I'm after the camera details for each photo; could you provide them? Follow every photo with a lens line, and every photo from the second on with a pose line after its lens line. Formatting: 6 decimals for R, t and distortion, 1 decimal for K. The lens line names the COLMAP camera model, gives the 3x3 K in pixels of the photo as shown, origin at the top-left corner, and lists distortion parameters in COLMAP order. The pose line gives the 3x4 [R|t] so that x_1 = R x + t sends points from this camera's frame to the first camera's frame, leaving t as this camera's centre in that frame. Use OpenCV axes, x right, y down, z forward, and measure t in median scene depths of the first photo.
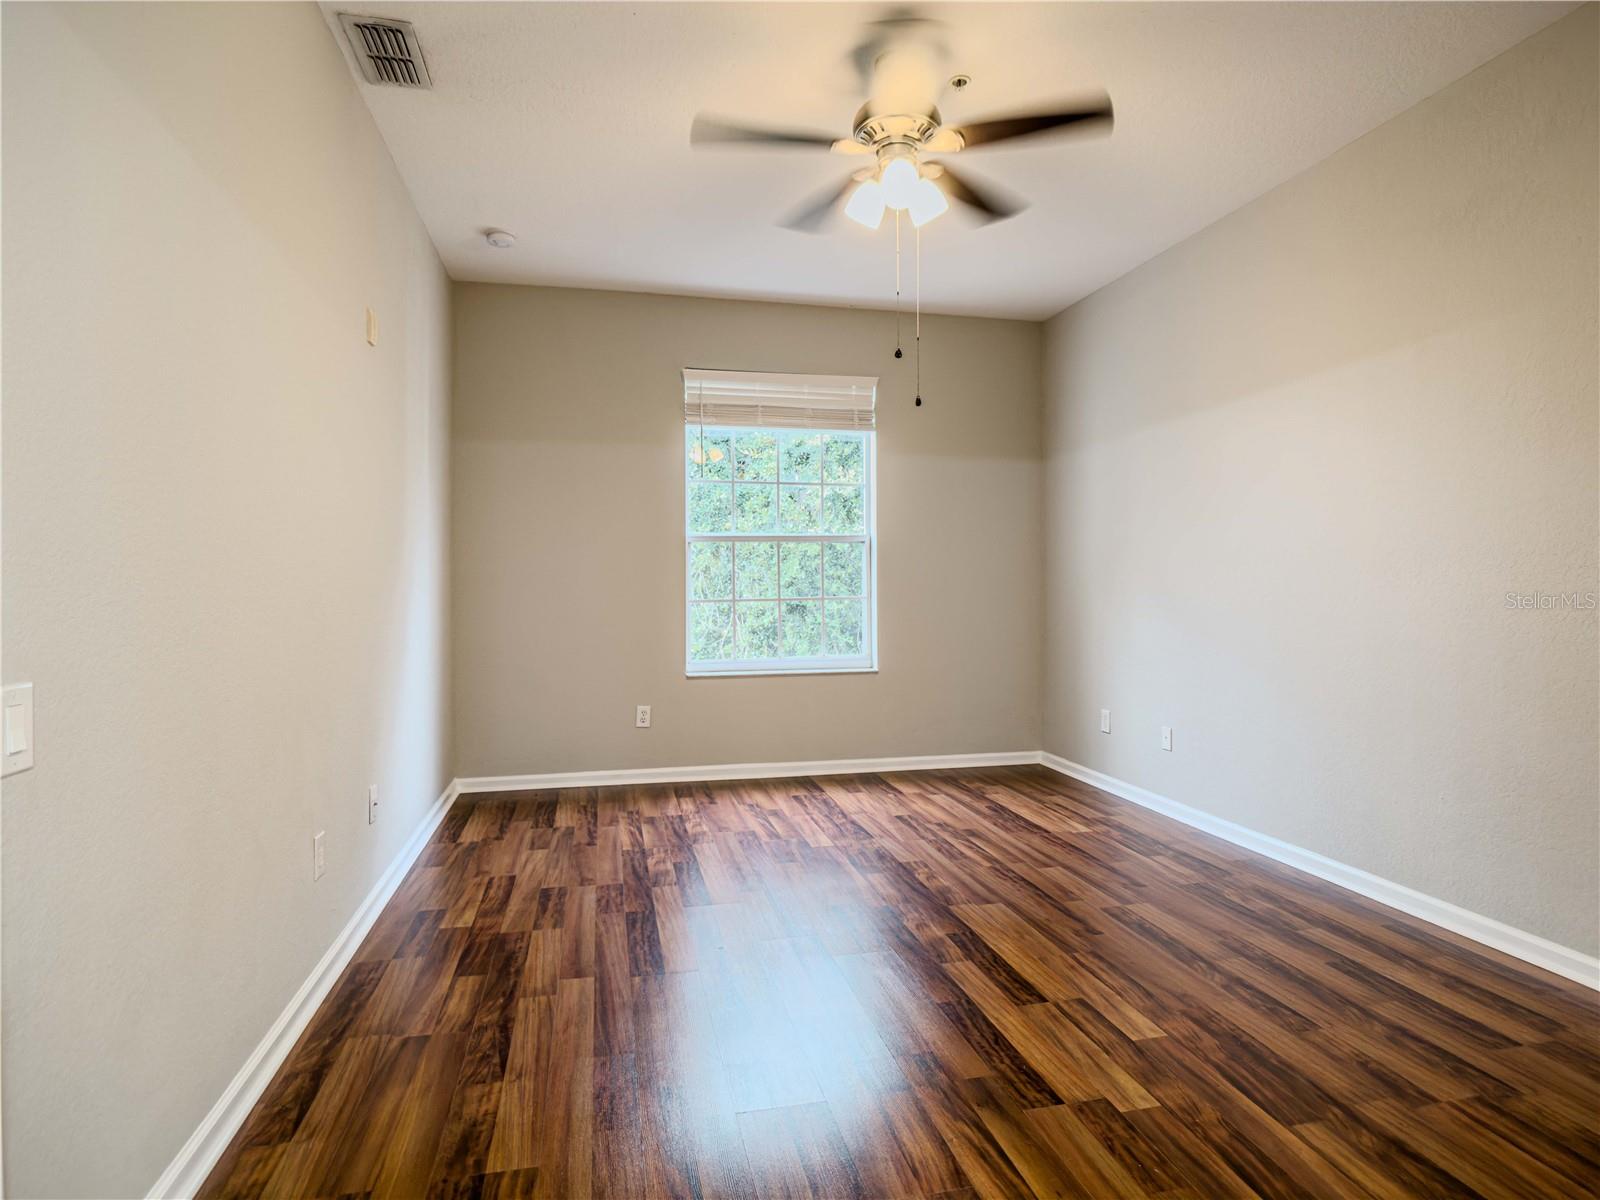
lens RADIAL K [[852.6, 0, 794.3], [0, 852.6, 599.4], [0, 0, 1]] dist [-0.036203, 0.008834]
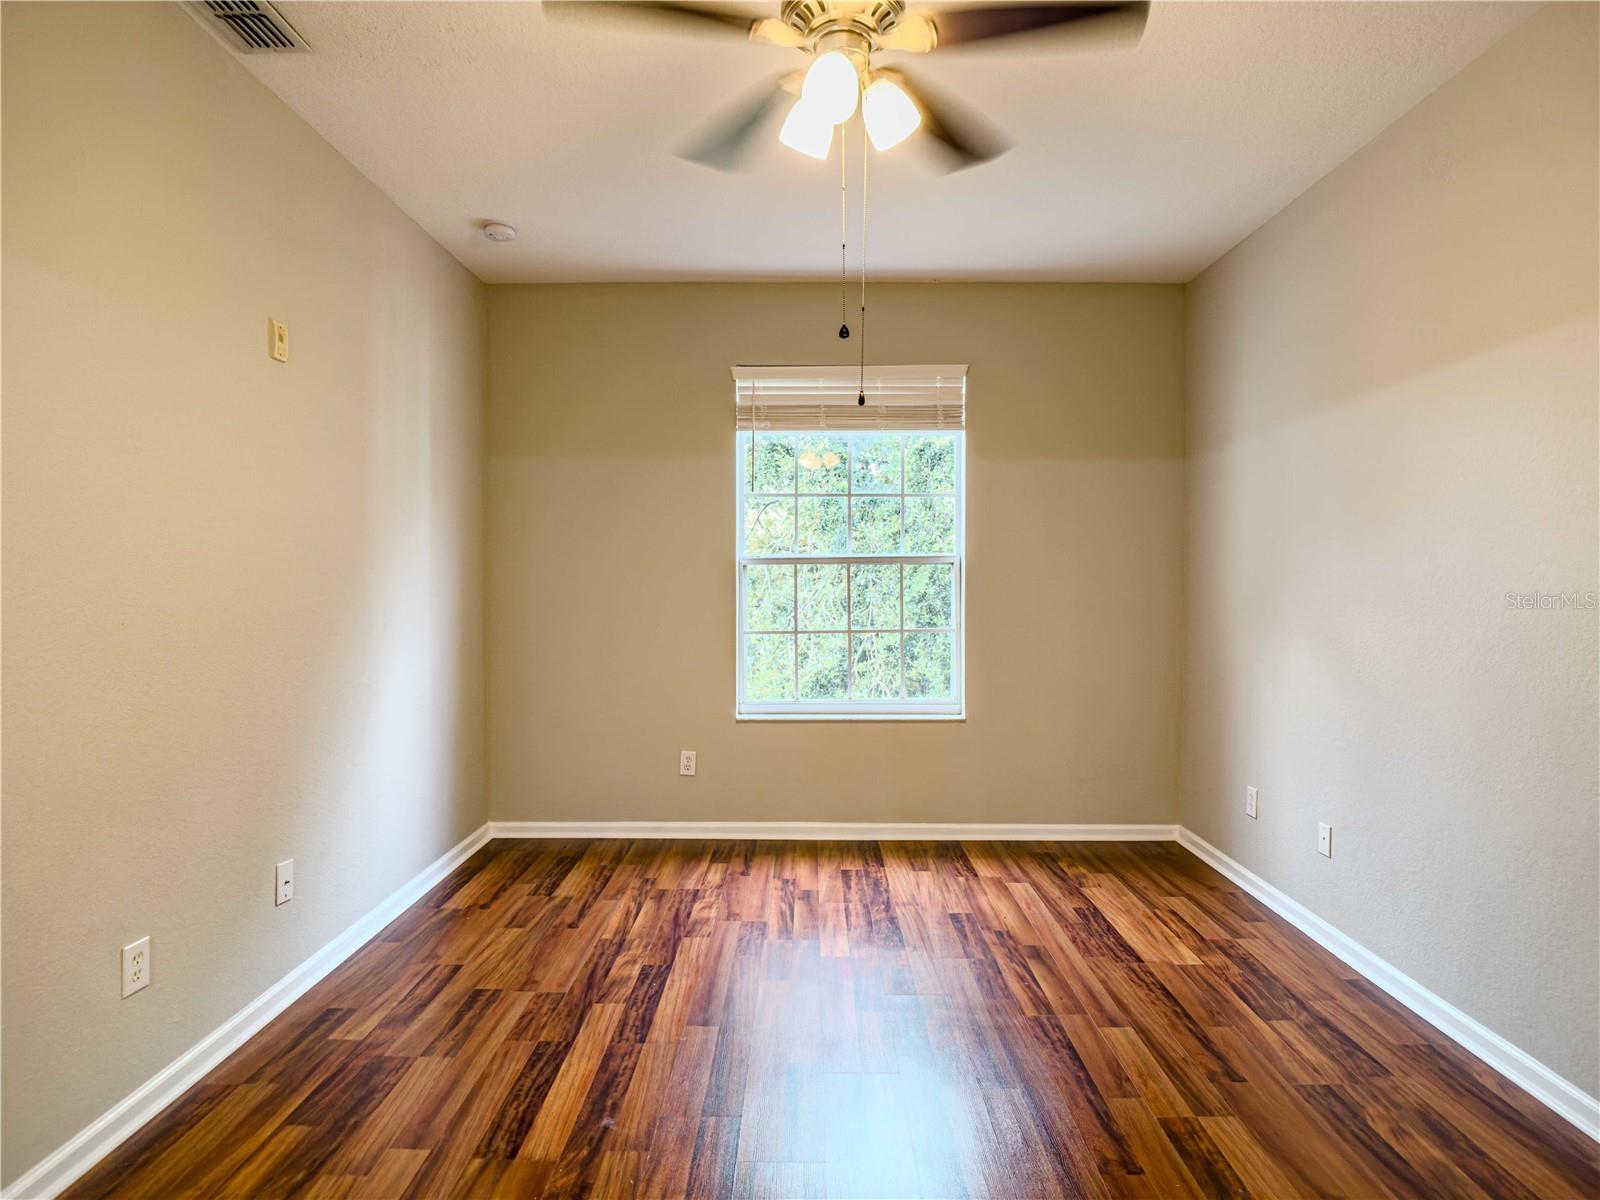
lens RADIAL K [[852.6, 0, 810.2], [0, 852.6, 611.7], [0, 0, 1]] dist [-0.036203, 0.008834]
pose [[0.974509, 0.012450, -0.224004, 0.206509], [-0.007961, 0.999749, 0.020934, -0.057465], [0.224208, -0.018617, 0.974363, 0.241517]]
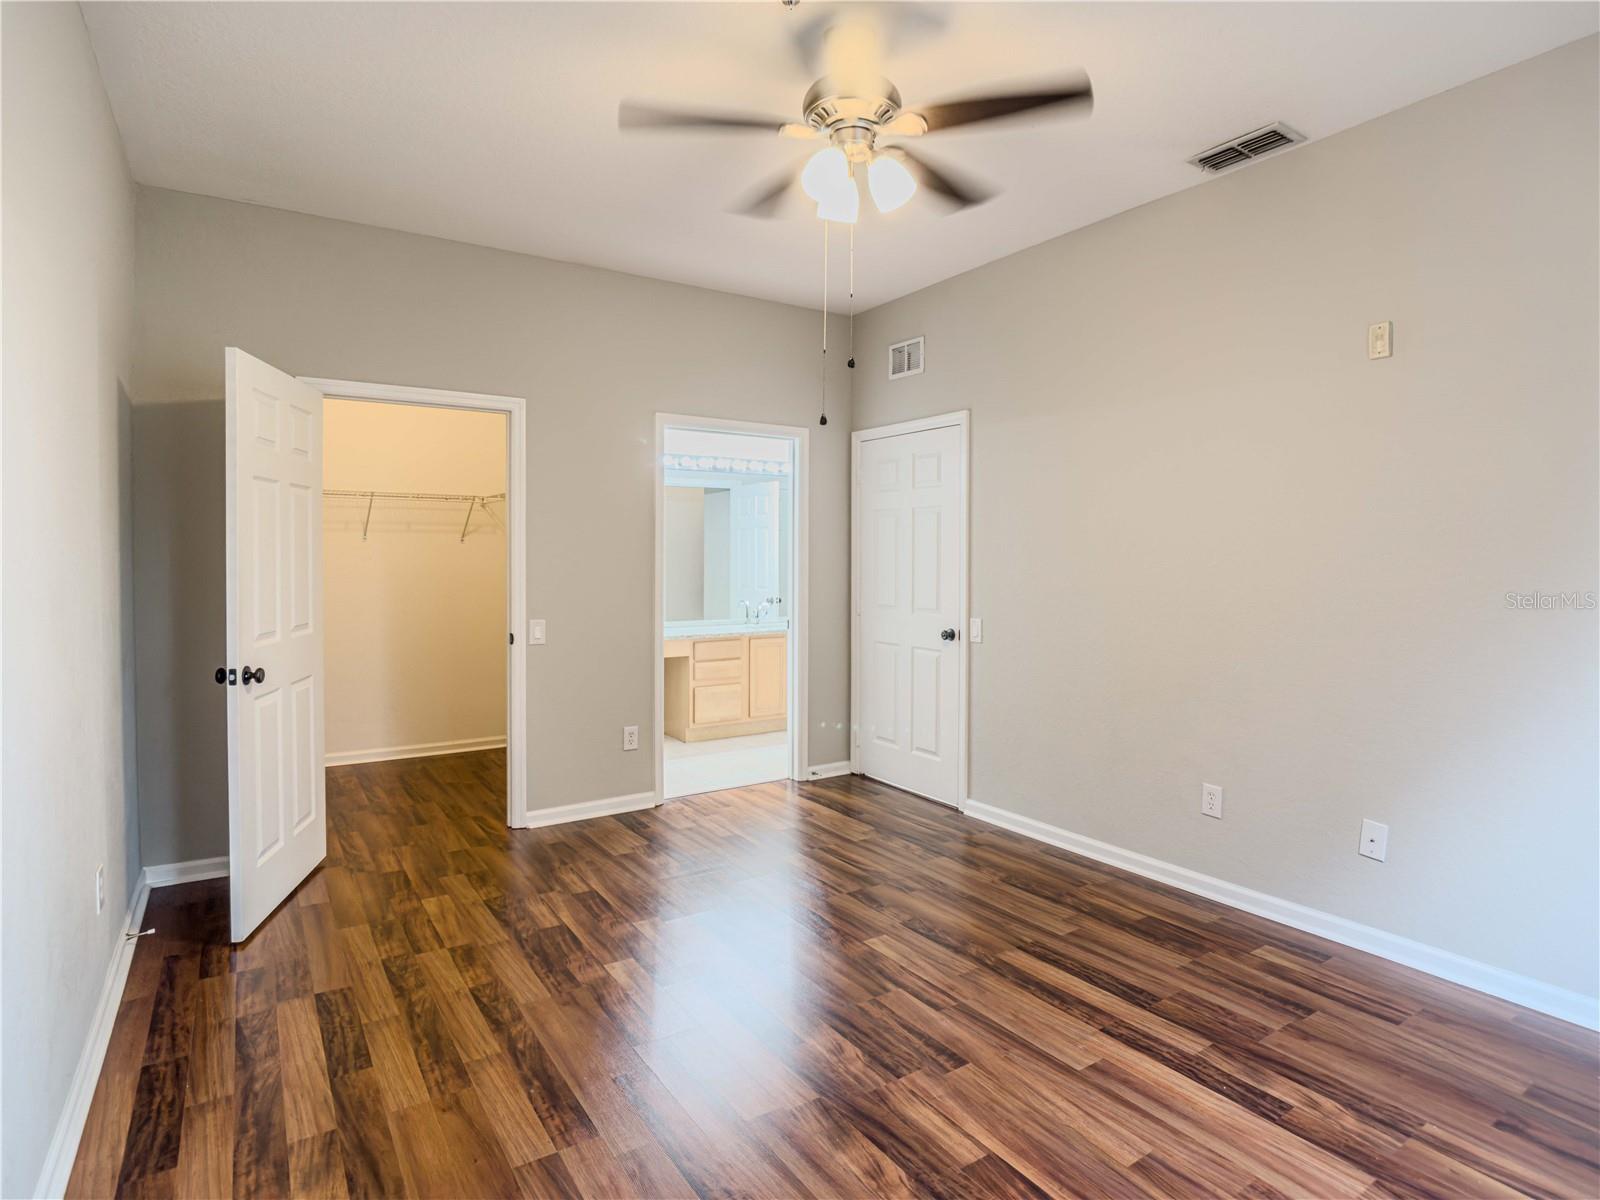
lens RADIAL K [[852.6, 0, 791.9], [0, 852.6, 590.9], [0, 0, 1]] dist [-0.036203, 0.008834]
pose [[-0.939192, 0.014439, -0.343089, 0.389639], [-0.005205, 0.998402, 0.056268, -0.079330], [0.343353, 0.054632, -0.937616, 1.455230]]
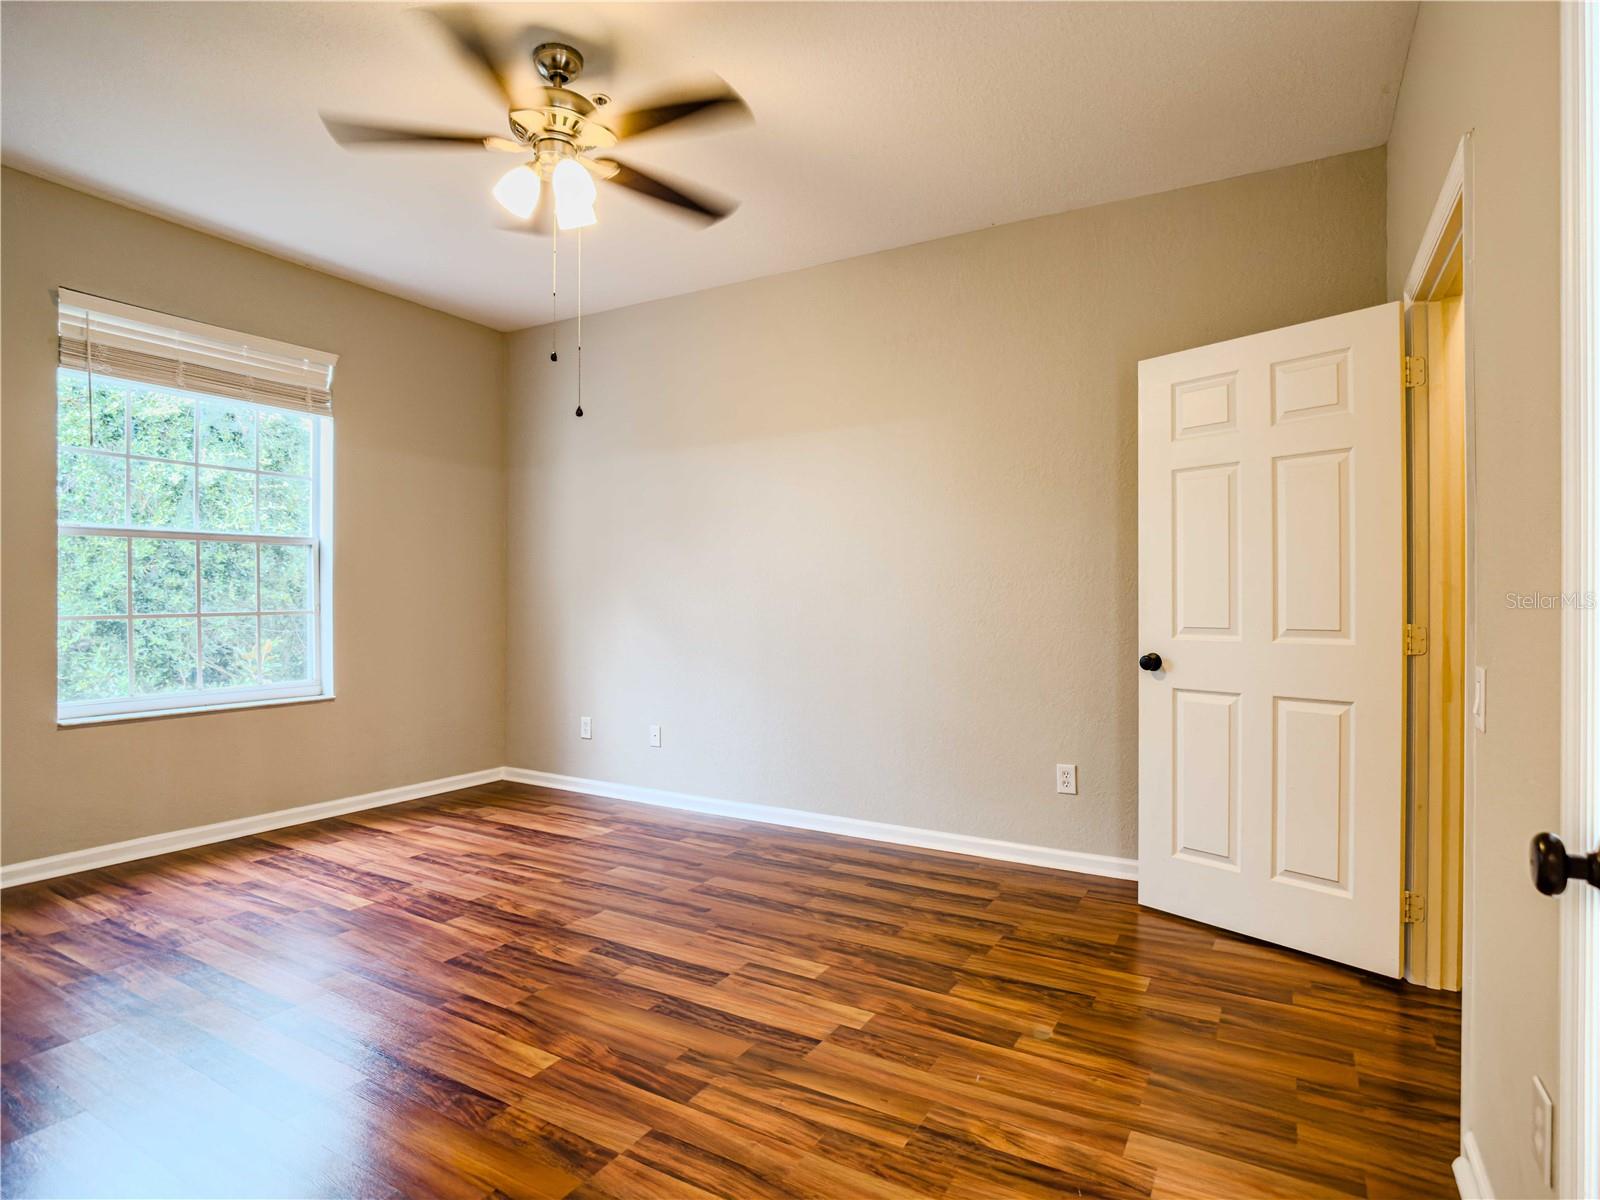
lens RADIAL K [[852.6, 0, 809.8], [0, 852.6, 603.6], [0, 0, 1]] dist [-0.036203, 0.008834]
pose [[0.674550, 0.000678, 0.738229, -0.312715], [0.006905, 0.999950, -0.007228, -0.001278], [-0.738197, 0.009973, 0.674512, 0.116112]]
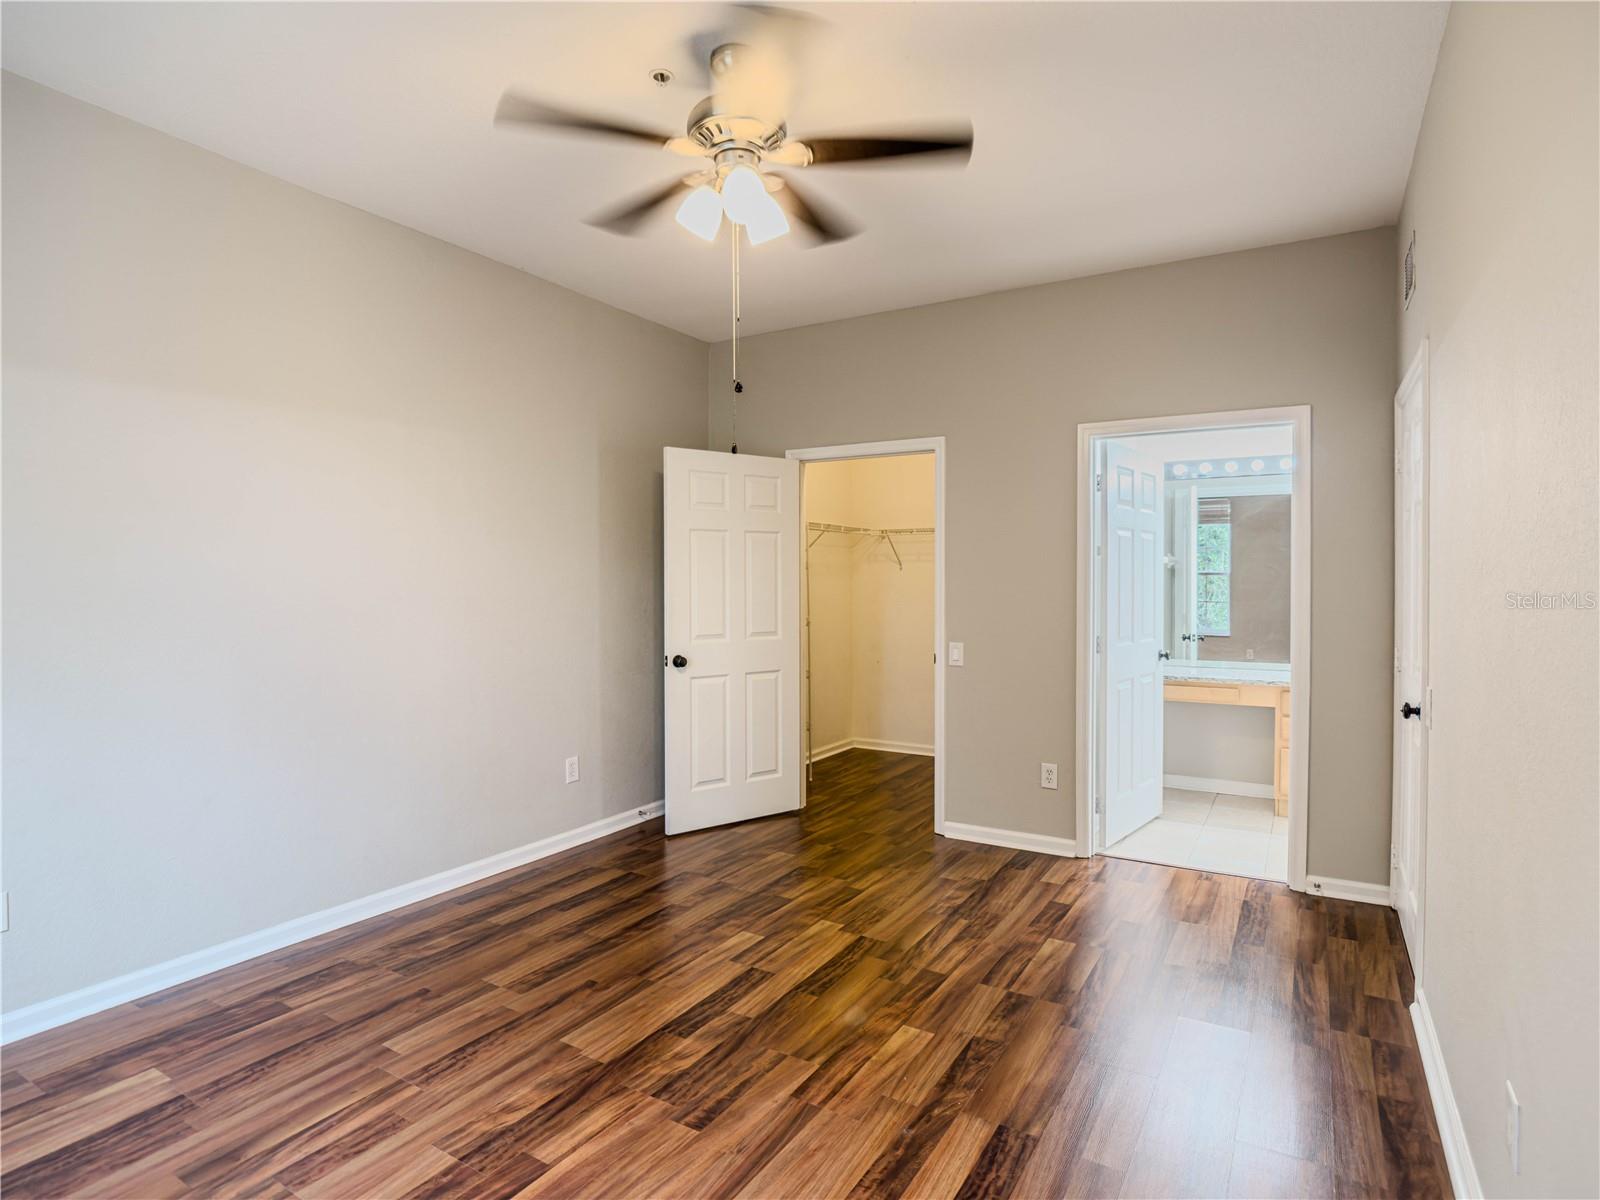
lens RADIAL K [[852.6, 0, 805.7], [0, 852.6, 613.6], [0, 0, 1]] dist [-0.036203, 0.008834]
pose [[-0.721415, -0.023856, 0.692092, -0.428592], [0.011817, 0.998837, 0.046747, -0.074564], [-0.692402, 0.041903, -0.720294, 1.272745]]
